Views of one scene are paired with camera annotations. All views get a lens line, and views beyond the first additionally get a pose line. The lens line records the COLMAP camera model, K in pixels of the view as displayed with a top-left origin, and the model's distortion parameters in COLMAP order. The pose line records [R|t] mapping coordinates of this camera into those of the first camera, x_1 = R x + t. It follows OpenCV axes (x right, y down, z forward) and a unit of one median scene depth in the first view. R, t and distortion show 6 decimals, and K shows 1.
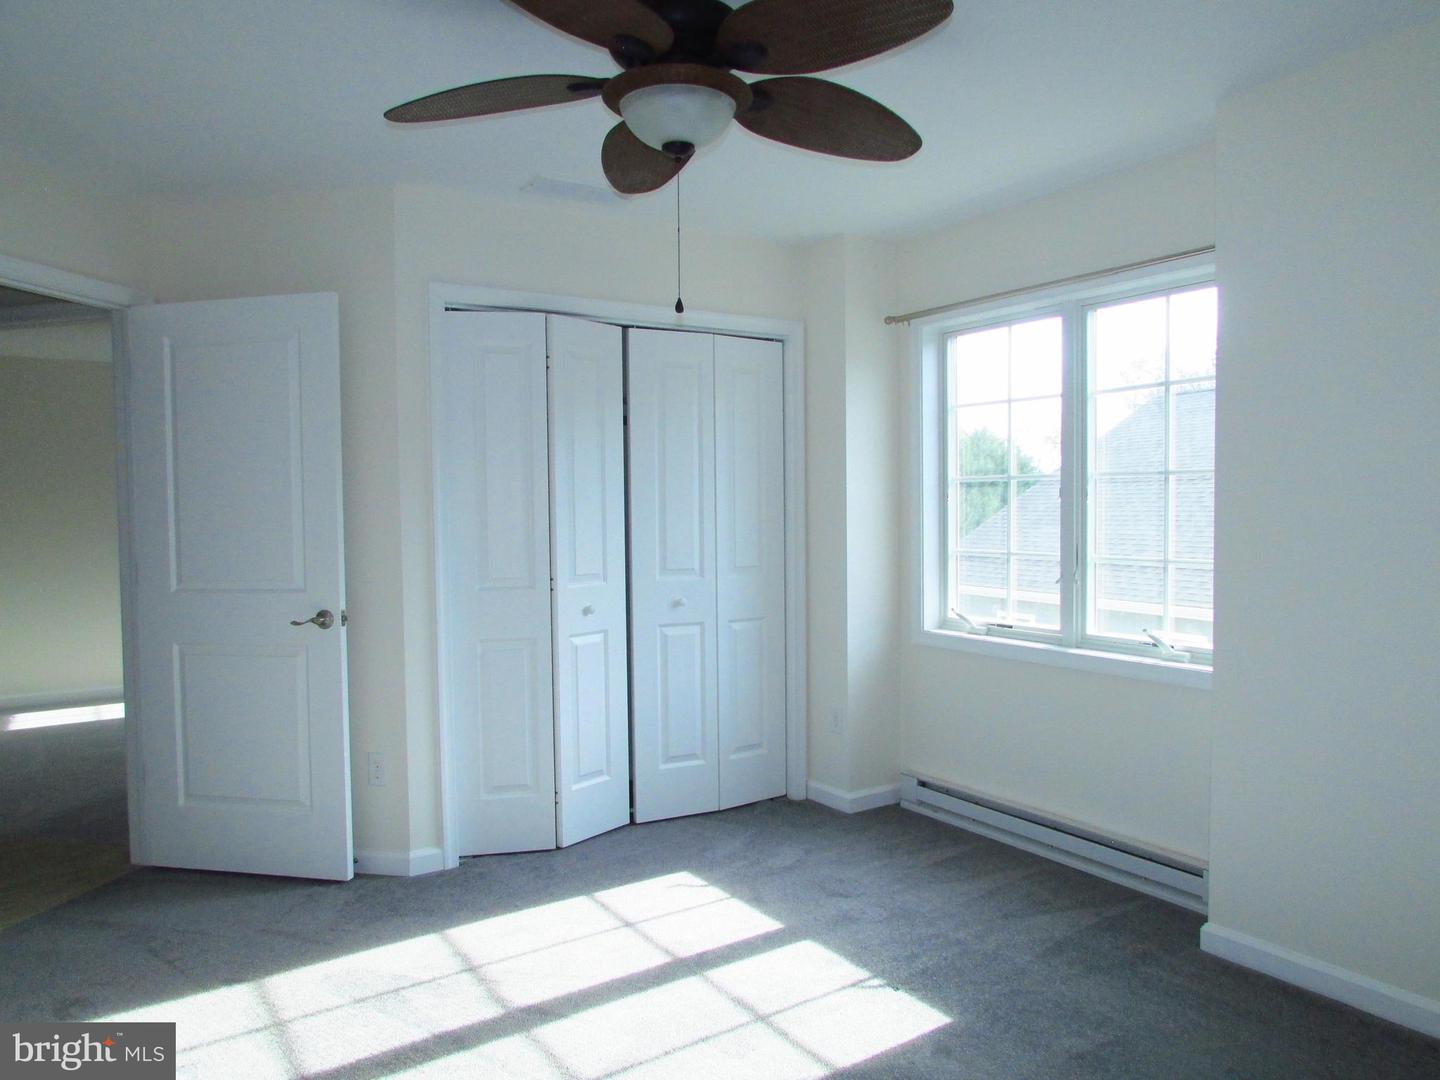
lens RADIAL K [[1039.3, 0, 727.1], [0, 1039.3, 544.4], [0, 0, 1]] dist [-0.005753, -0.005567]
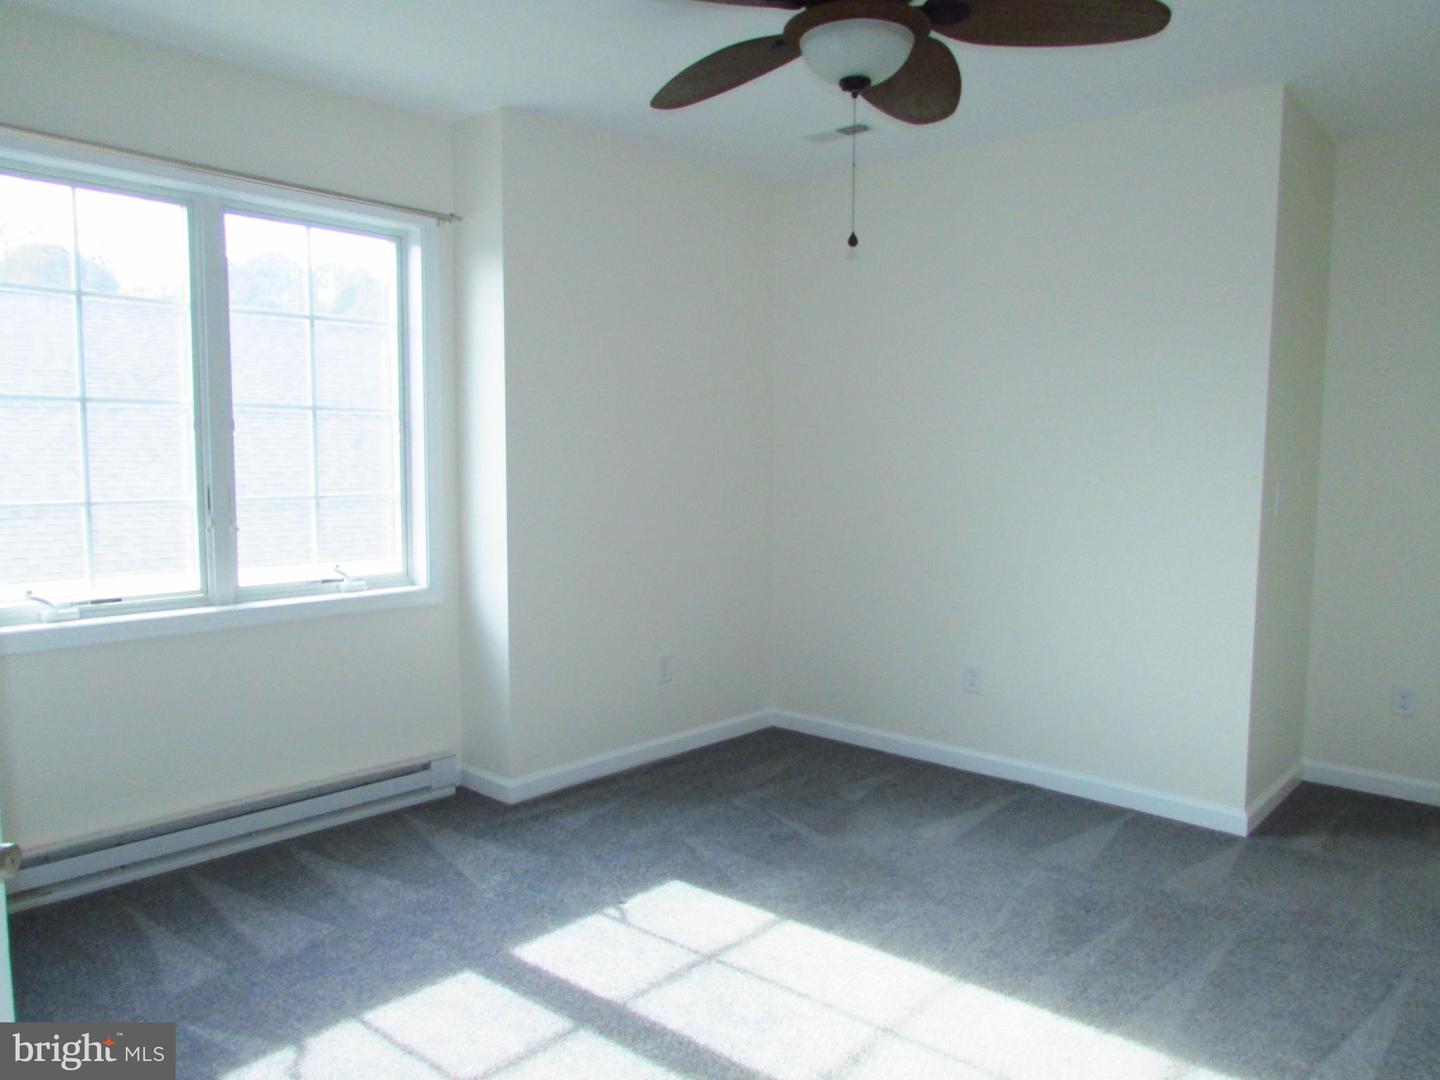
lens RADIAL K [[1039.3, 0, 720.9], [0, 1039.3, 540.4], [0, 0, 1]] dist [-0.005753, -0.005567]
pose [[-0.284521, -0.075694, 0.955677, -0.618908], [0.024840, 0.995961, 0.086280, -0.018935], [-0.958348, 0.048288, -0.281491, 0.868224]]
